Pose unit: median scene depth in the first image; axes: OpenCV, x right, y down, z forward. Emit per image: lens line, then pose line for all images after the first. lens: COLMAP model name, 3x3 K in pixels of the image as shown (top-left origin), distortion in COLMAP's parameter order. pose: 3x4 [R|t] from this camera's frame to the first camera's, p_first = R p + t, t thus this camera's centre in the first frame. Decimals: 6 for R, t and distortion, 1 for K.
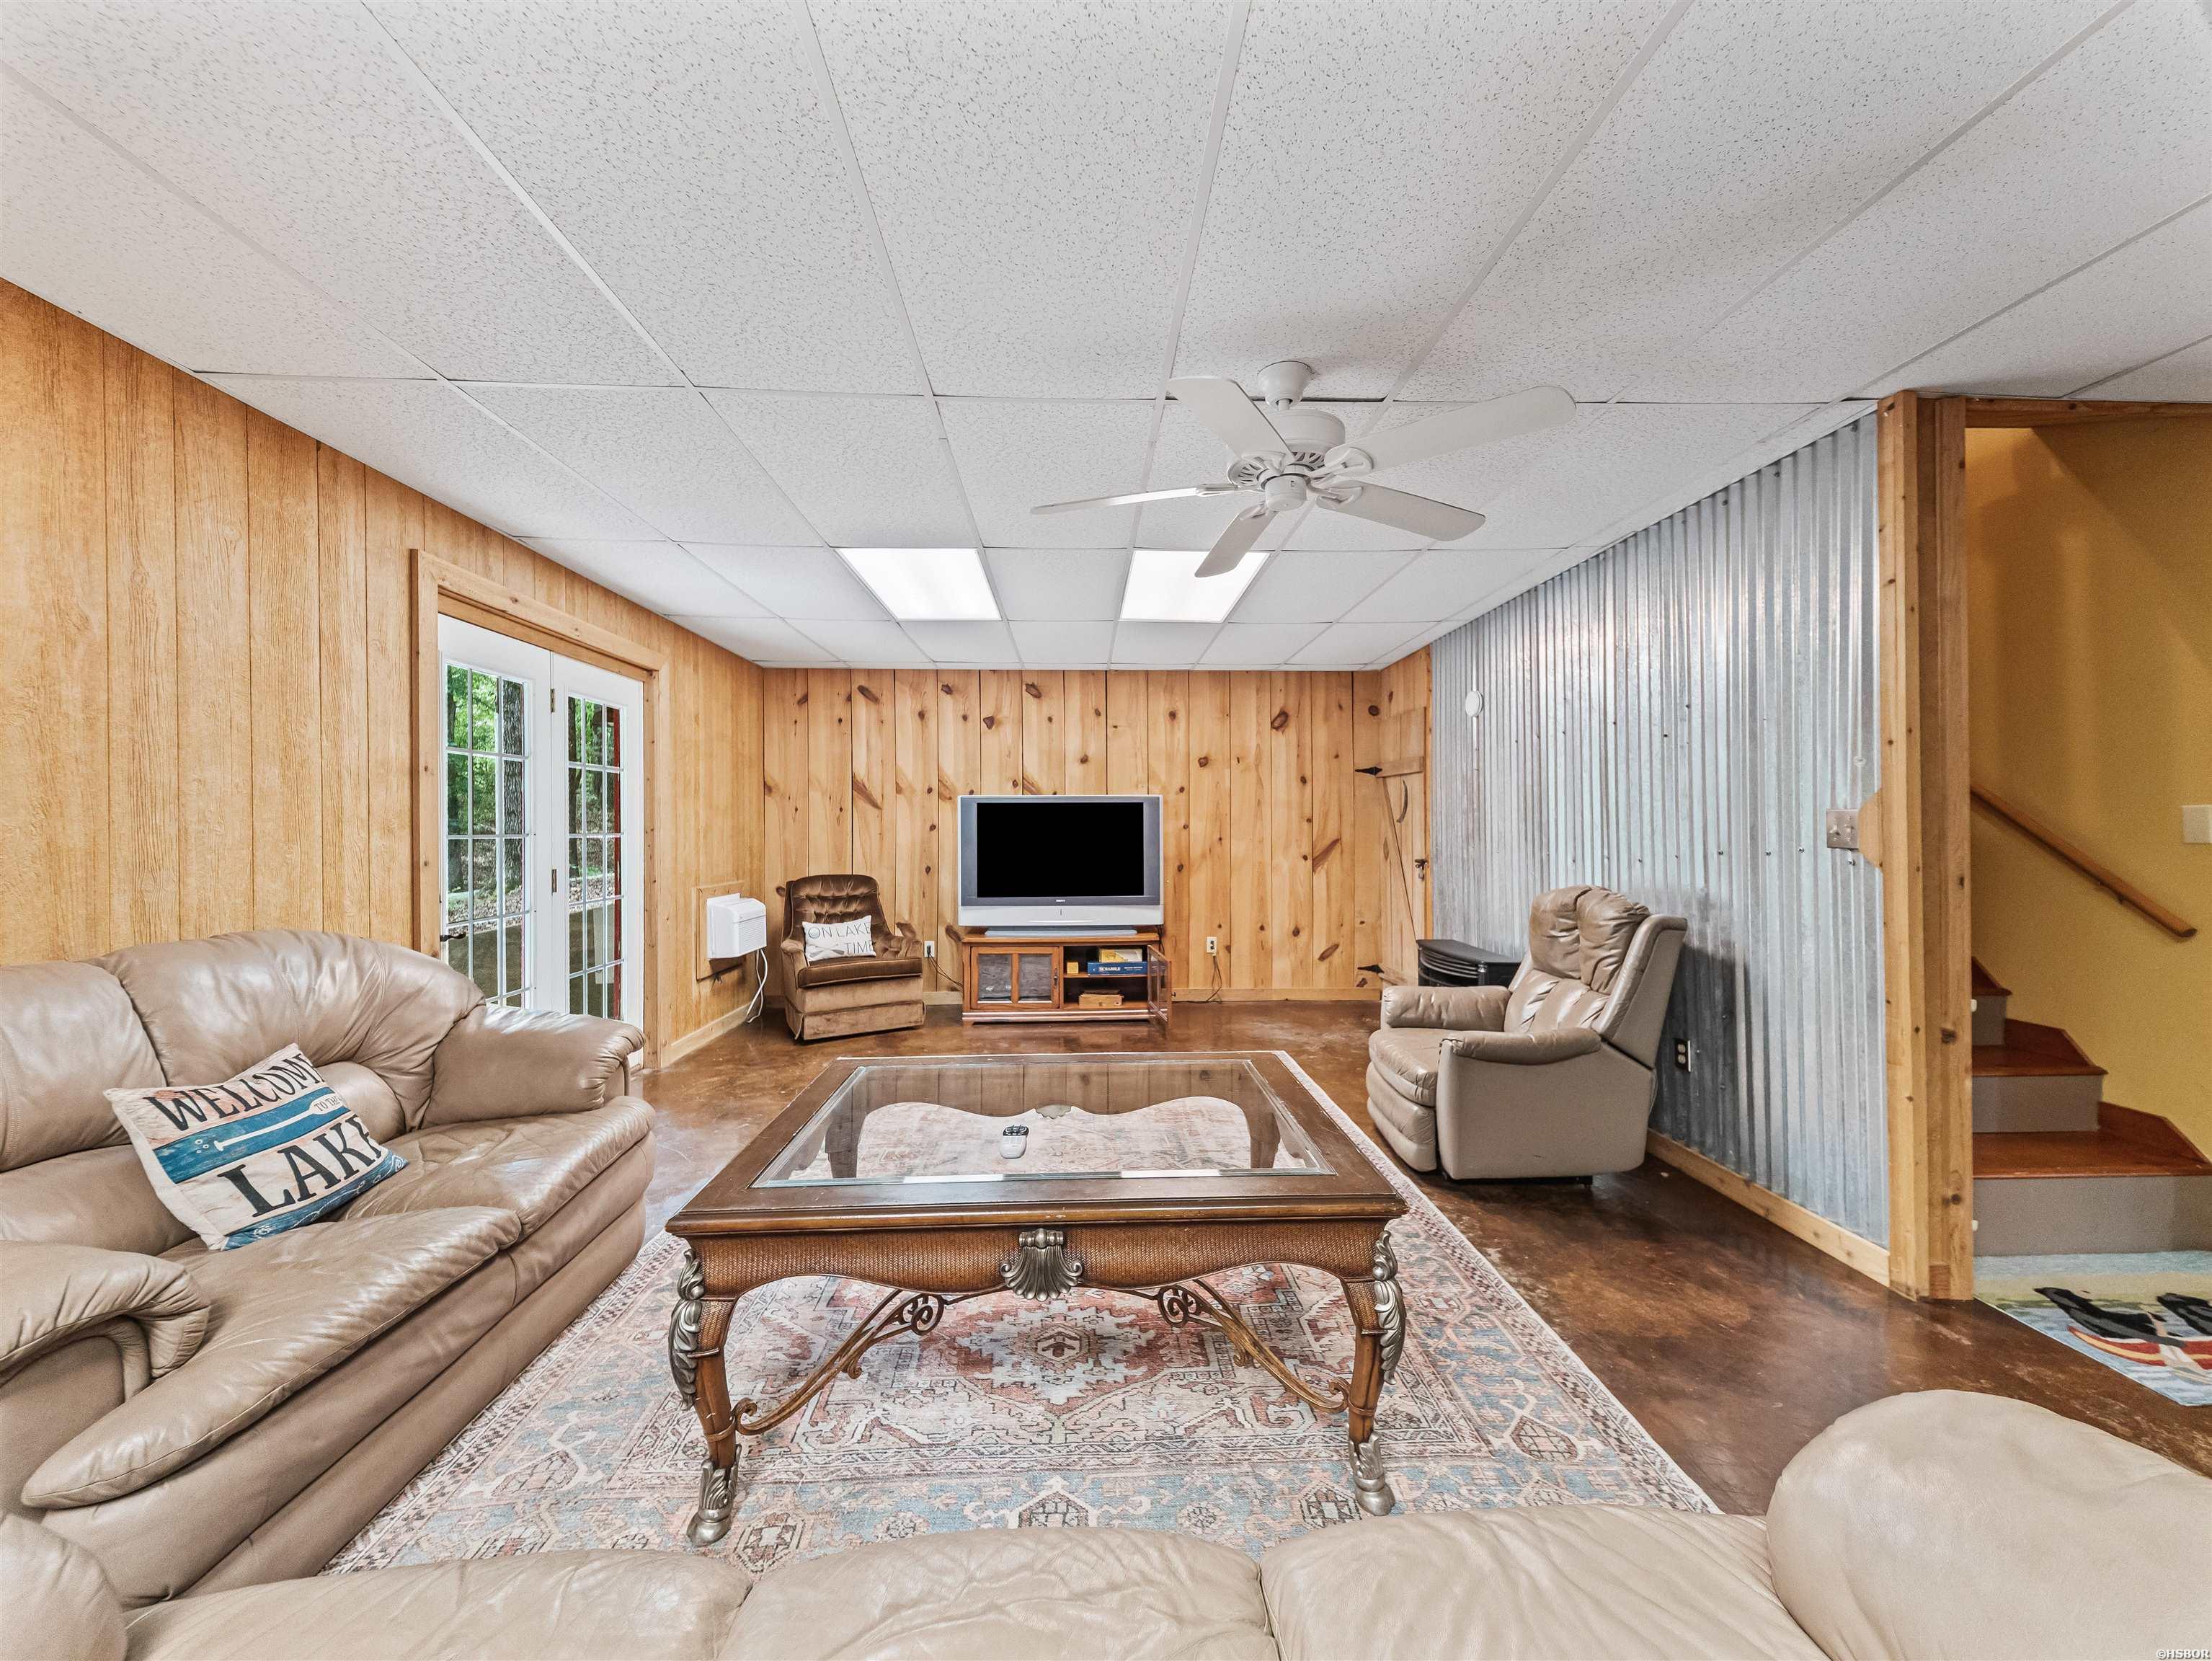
lens RADIAL K [[853.6, 0, 1100.8], [0, 853.6, 826.1], [0, 0, 1]] dist [0.027622, -0.008520]
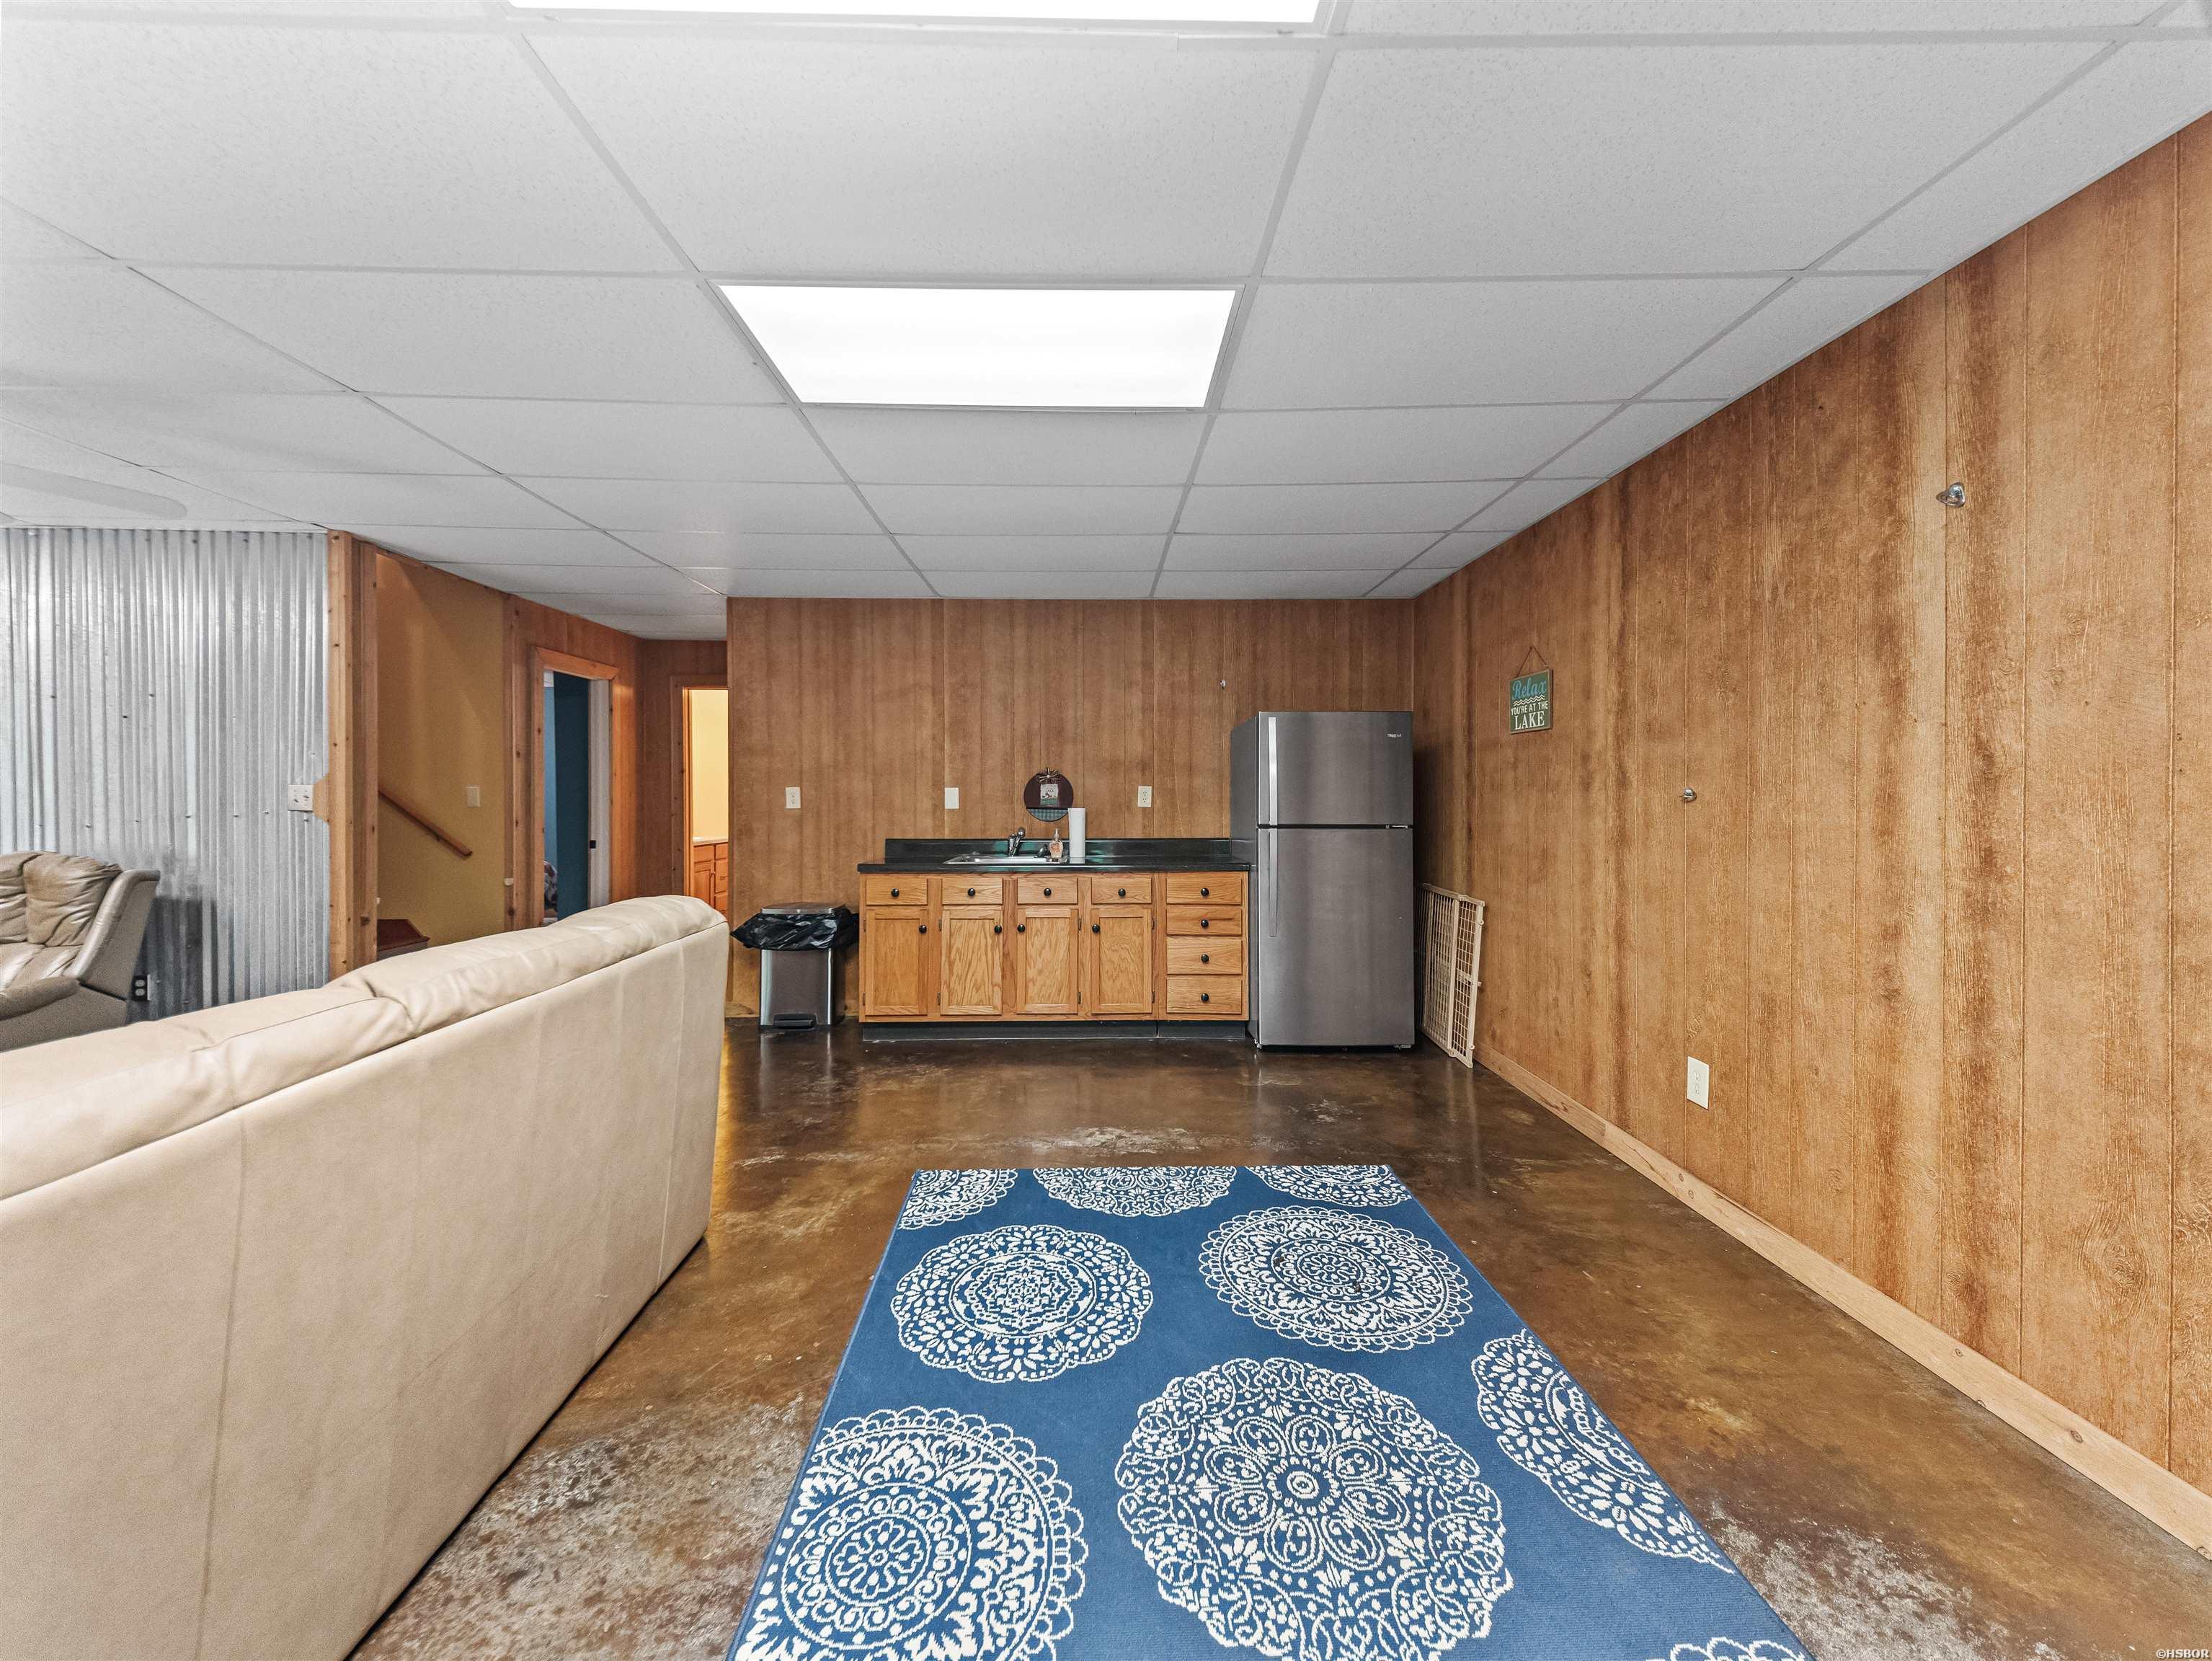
lens RADIAL K [[853.6, 0, 1114.0], [0, 853.6, 793.3], [0, 0, 1]] dist [0.027622, -0.008520]
pose [[0.002367, 0.008465, 0.999961, -0.502997], [-0.006167, 0.999945, -0.008451, -0.001212], [-0.999978, -0.006147, 0.002419, -0.324423]]
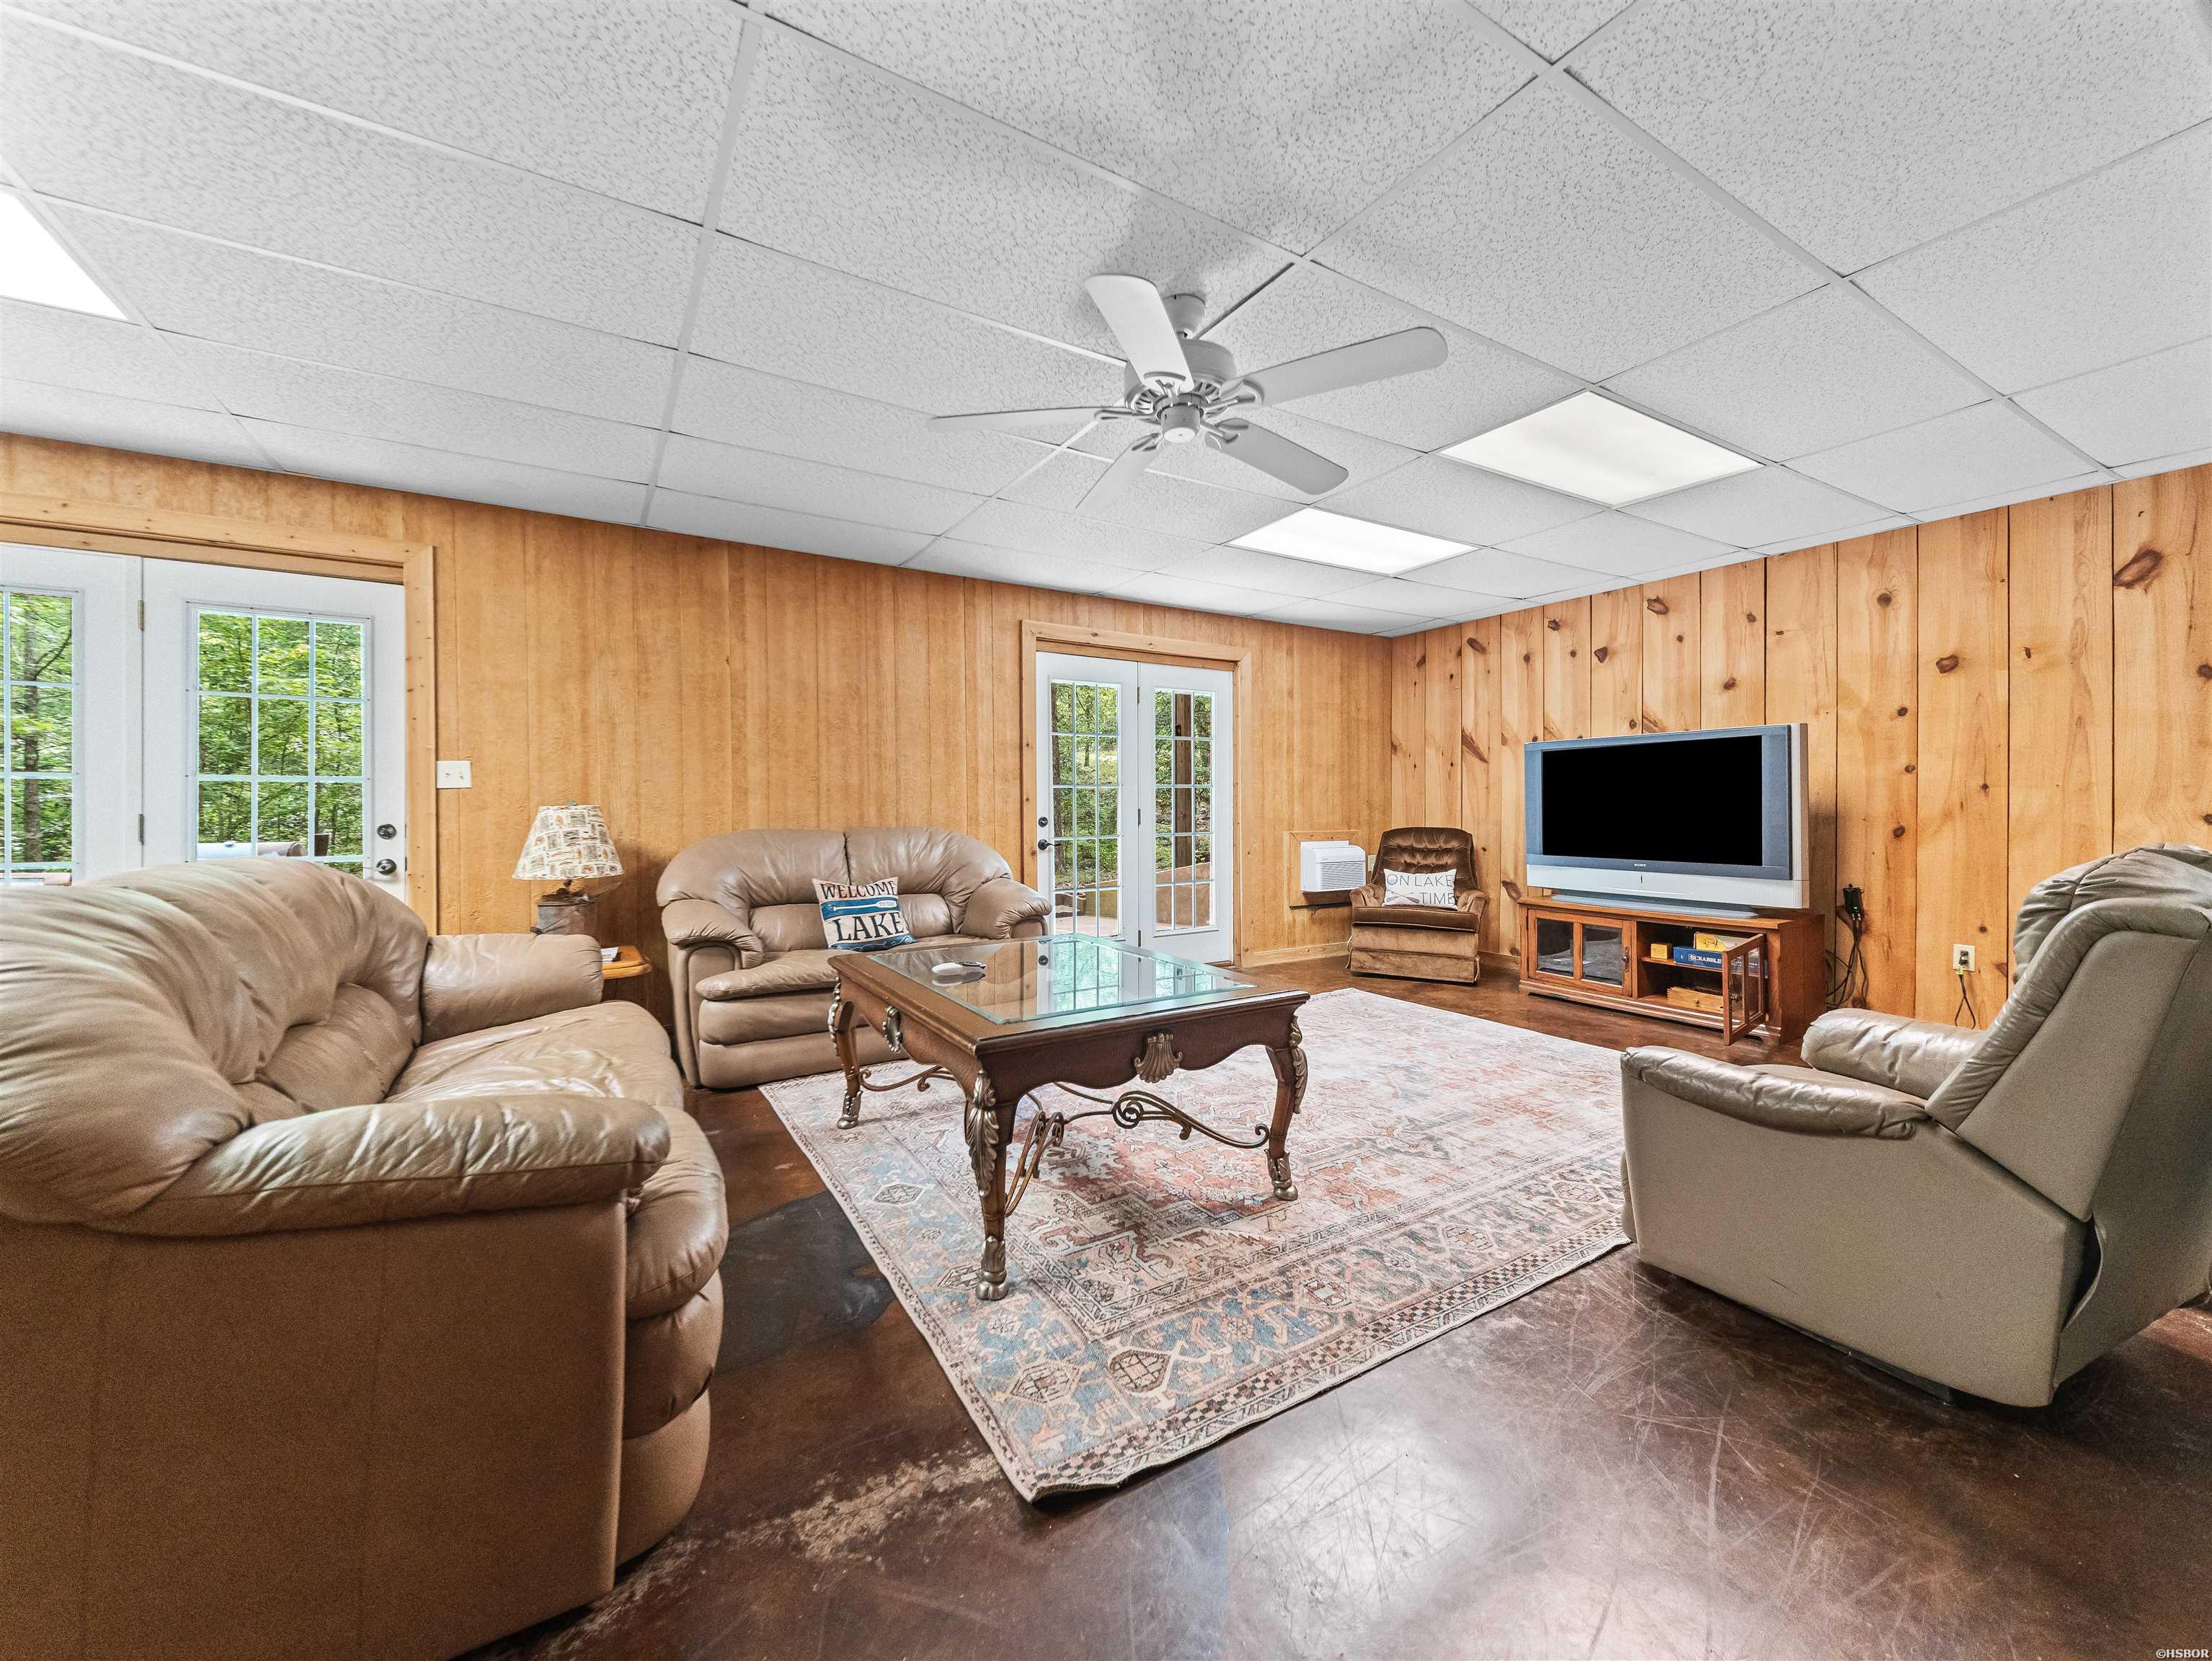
lens RADIAL K [[853.6, 0, 1100.8], [0, 853.6, 812.3], [0, 0, 1]] dist [0.027622, -0.008520]
pose [[0.482395, 0.008224, -0.875915, 0.707803], [0.003814, 0.999927, 0.011489, 0.044347], [0.875946, -0.008883, 0.482328, 0.272254]]
